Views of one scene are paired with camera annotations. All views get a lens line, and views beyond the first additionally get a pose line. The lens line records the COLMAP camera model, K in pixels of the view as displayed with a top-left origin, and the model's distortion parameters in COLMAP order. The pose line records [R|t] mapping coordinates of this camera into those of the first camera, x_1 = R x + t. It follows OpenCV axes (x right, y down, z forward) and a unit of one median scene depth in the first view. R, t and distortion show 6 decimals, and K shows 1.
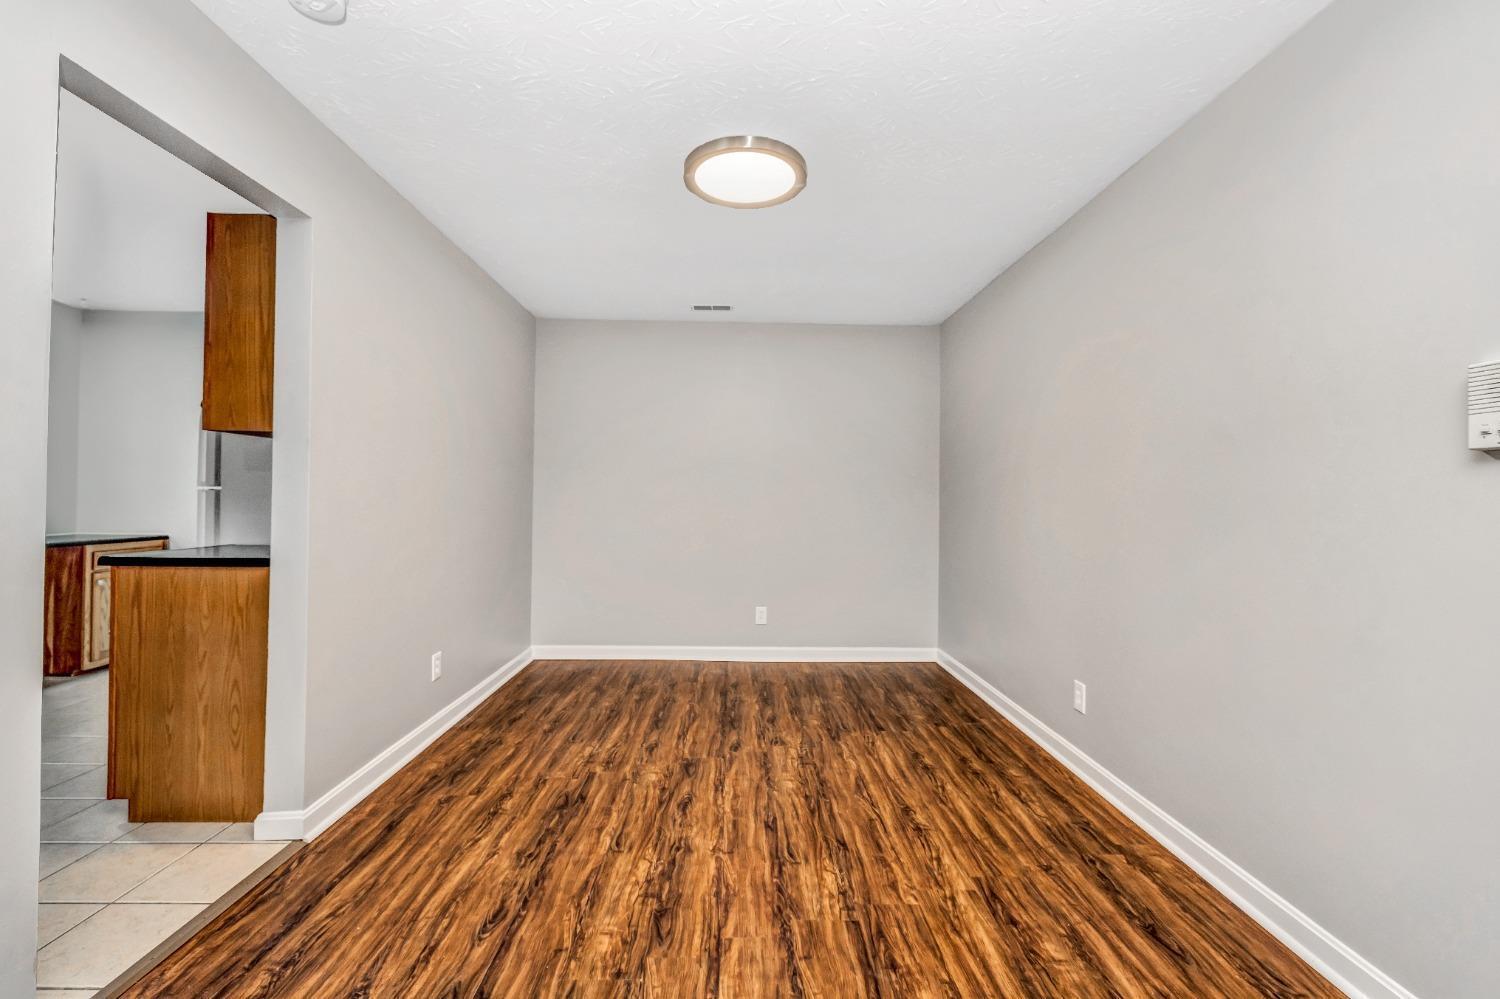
lens RADIAL K [[630.3, 0, 739.0], [0, 630.3, 492.7], [0, 0, 1]] dist [0.000957, 0.000143]
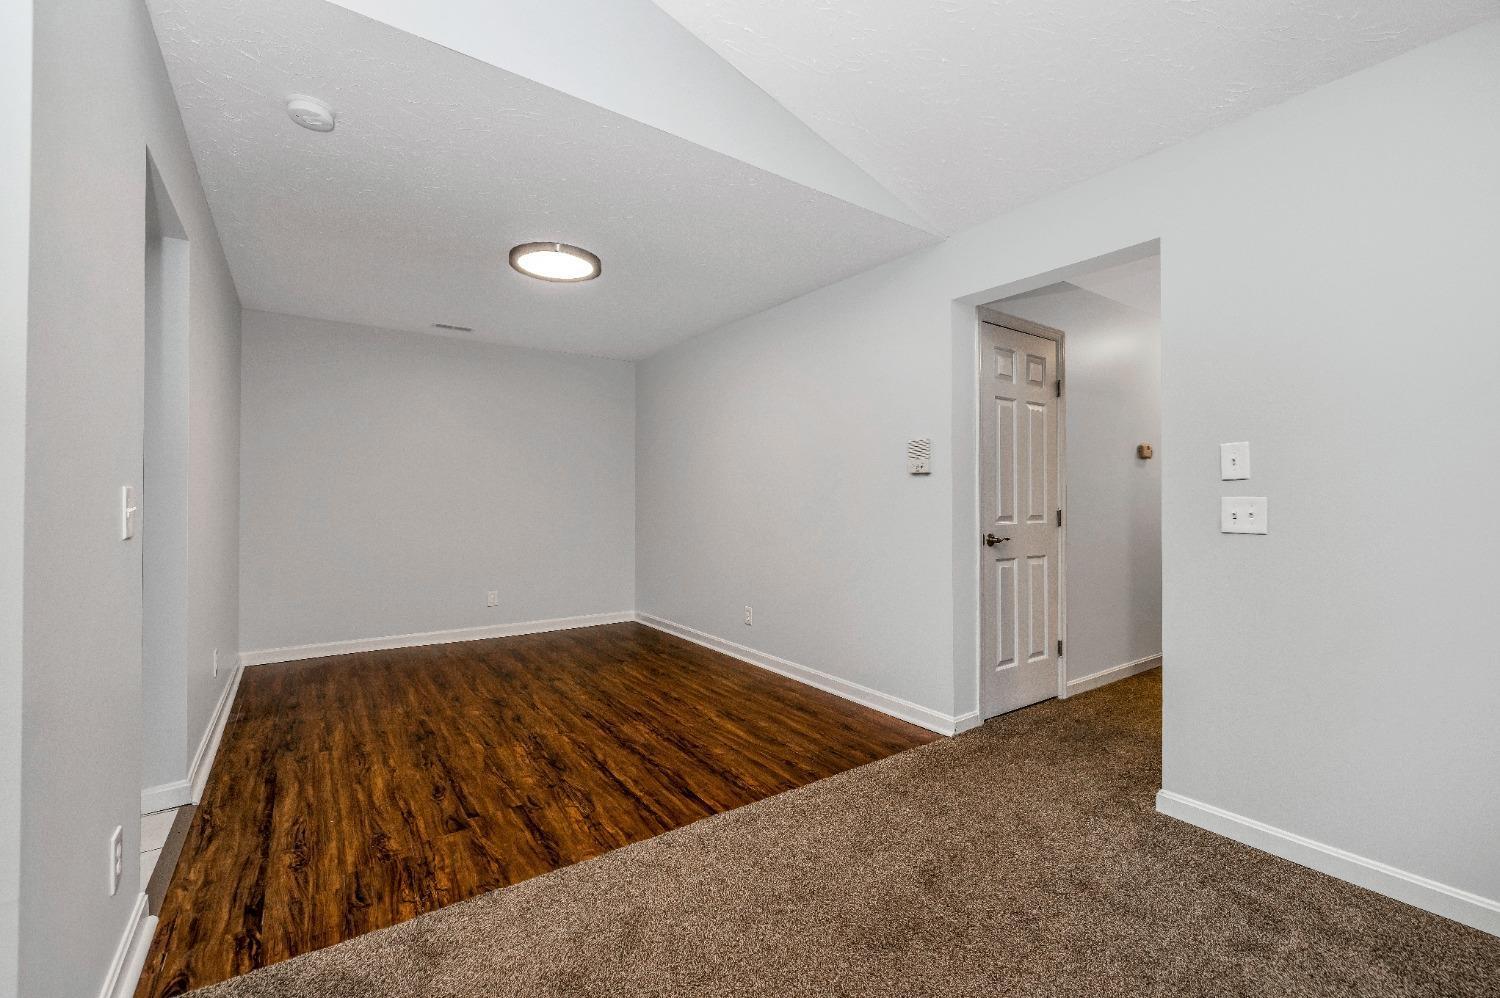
lens RADIAL K [[630.3, 0, 739.0], [0, 630.3, 492.2], [0, 0, 1]] dist [0.000957, 0.000143]
pose [[0.831023, -0.002768, 0.556231, -0.481319], [0.004063, 0.999991, -0.001094, 0.009858], [-0.556223, 0.003169, 0.831027, -0.428715]]
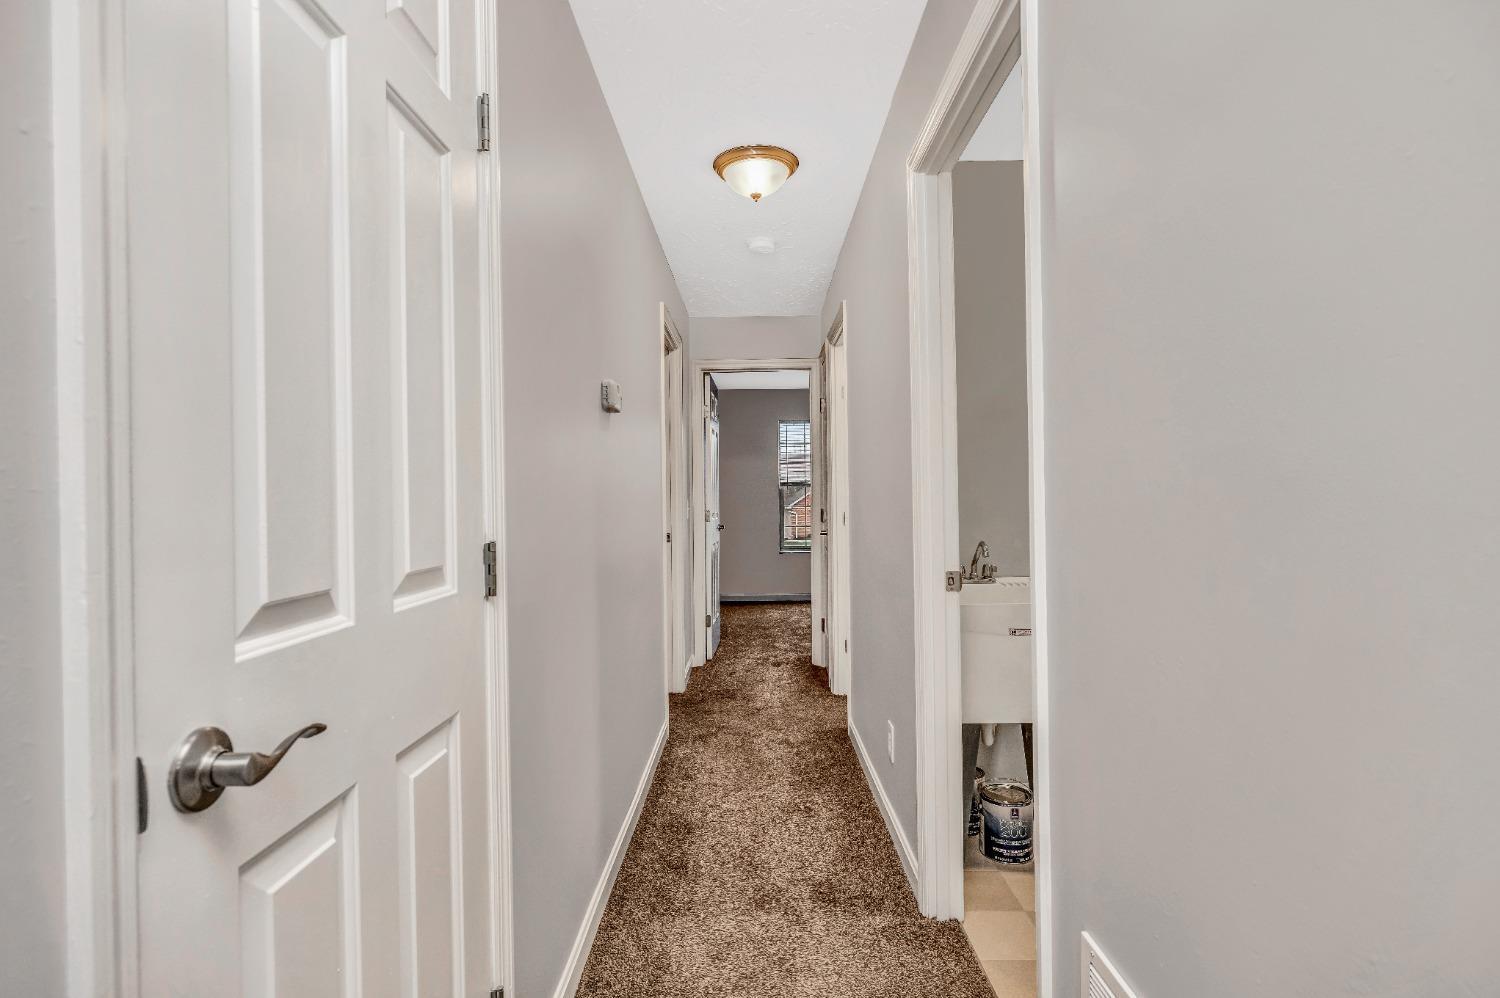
lens RADIAL K [[770.9, 0, 750.0], [0, 770.9, 499.0], [0, 0, 1]] dist [0.000437, -0.000065]
pose [[0.019683, -0.011319, 0.999742, 0.589388], [-0.000572, 0.999936, 0.011332, 0.018886], [-0.999806, -0.000795, 0.019675, 0.288984]]
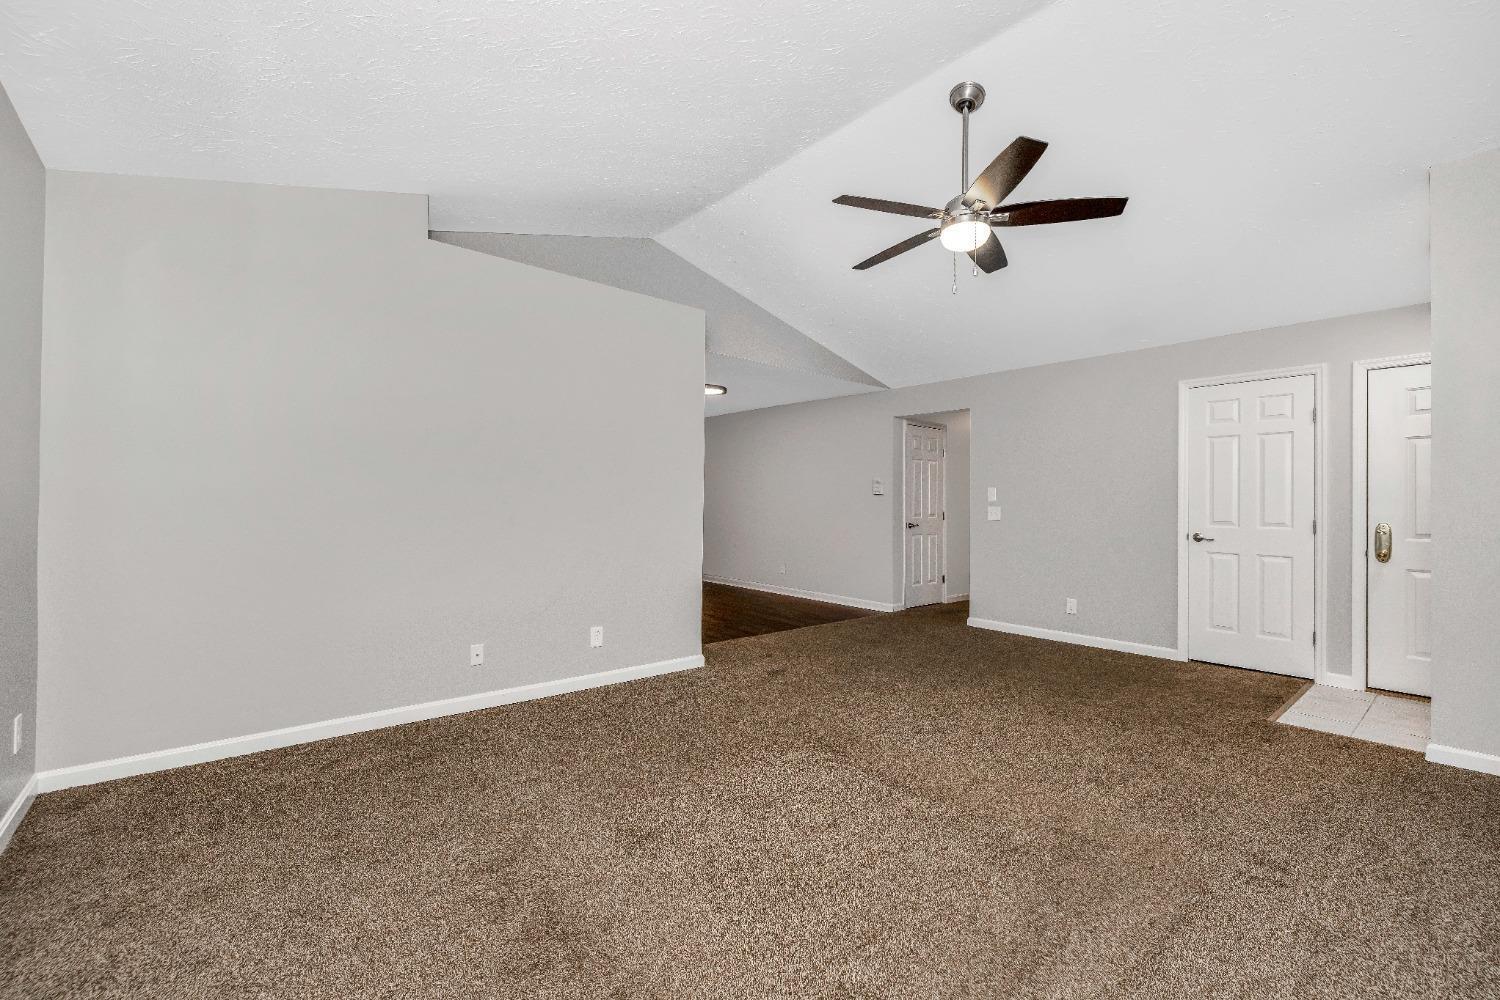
lens RADIAL K [[630.3, 0, 739.0], [0, 630.3, 493.2], [0, 0, 1]] dist [0.000957, 0.000143]
pose [[0.776233, 0.008747, 0.630386, -1.898389], [-0.008857, 0.999956, -0.002969, -0.023811], [-0.630384, -0.003279, 0.776276, -1.491771]]
